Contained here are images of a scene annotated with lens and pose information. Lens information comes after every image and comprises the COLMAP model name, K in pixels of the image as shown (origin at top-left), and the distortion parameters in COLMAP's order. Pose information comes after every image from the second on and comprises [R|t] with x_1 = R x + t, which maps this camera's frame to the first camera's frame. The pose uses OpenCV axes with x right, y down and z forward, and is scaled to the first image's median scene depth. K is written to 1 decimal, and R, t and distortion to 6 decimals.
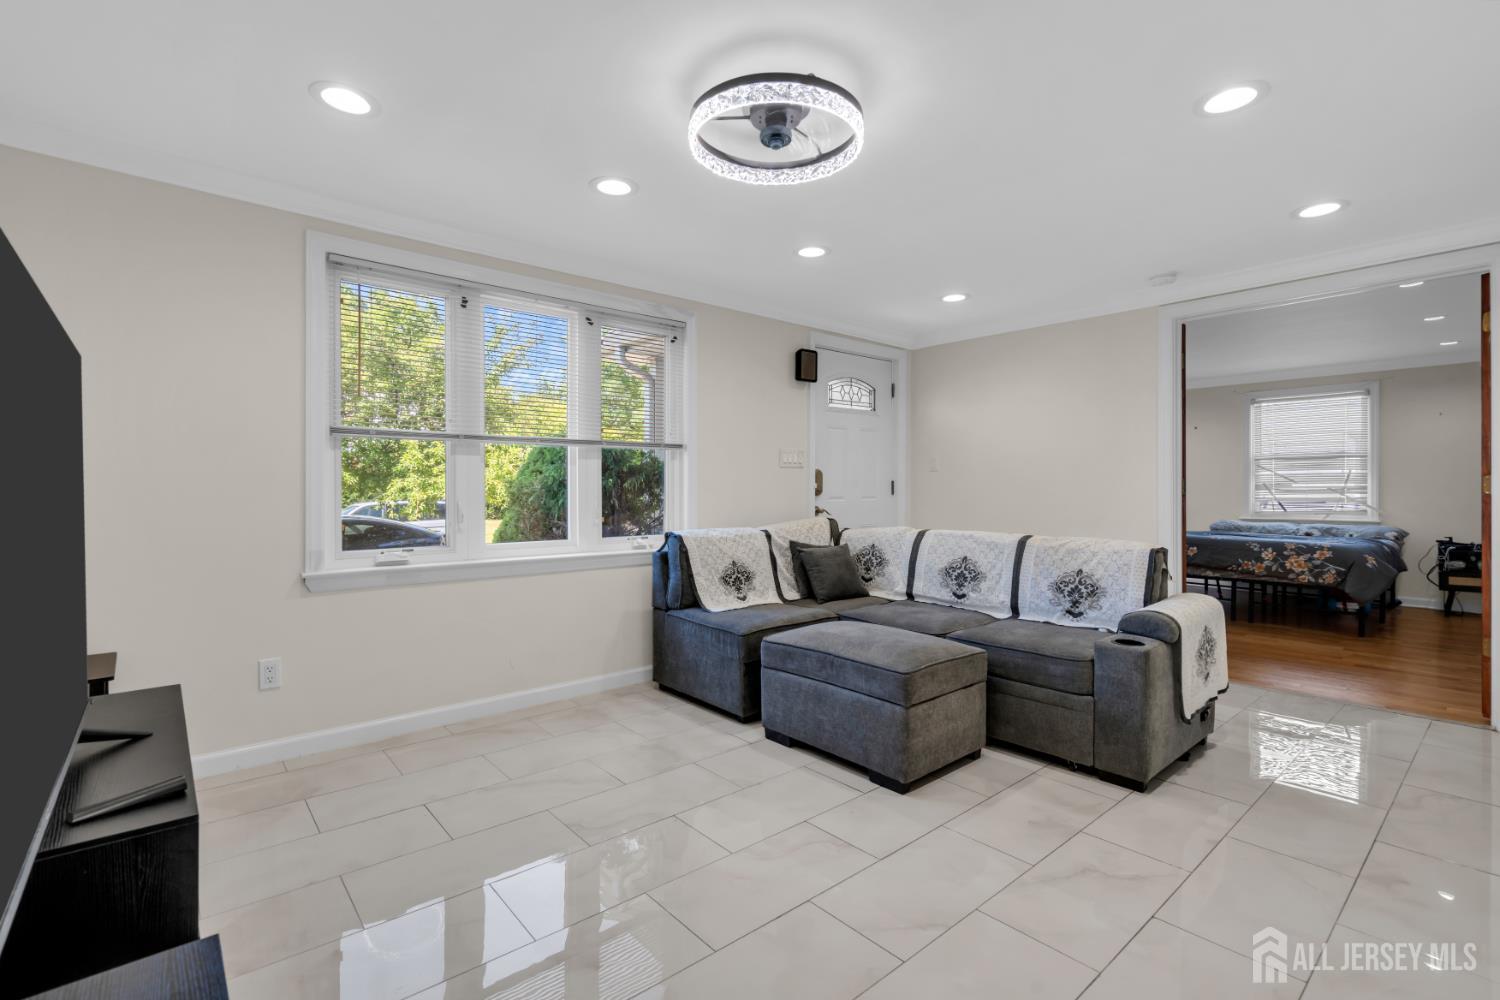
lens RADIAL K [[690.1, 0, 743.1], [0, 690.1, 494.2], [0, 0, 1]] dist [-0.010432, -0.000143]
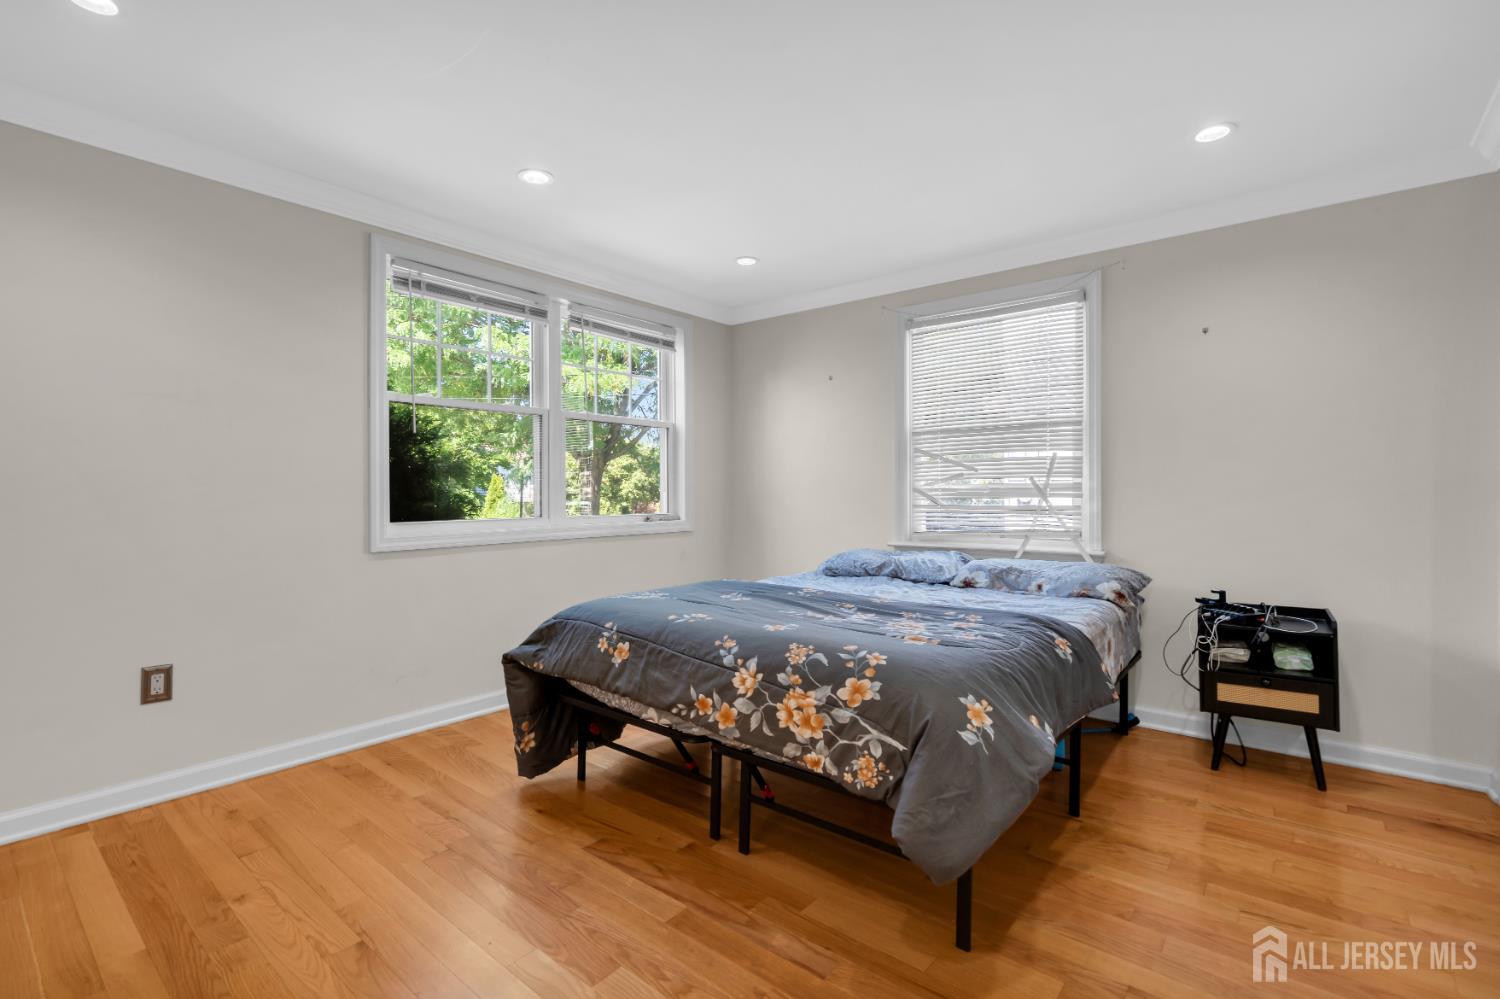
lens RADIAL K [[690.1, 0, 756.8], [0, 690.1, 496.8], [0, 0, 1]] dist [-0.010432, -0.000143]
pose [[0.983876, -0.004675, 0.178792, 0.653817], [0.004335, 0.999988, 0.002296, -0.003716], [-0.178800, -0.001484, 0.983884, 0.607993]]
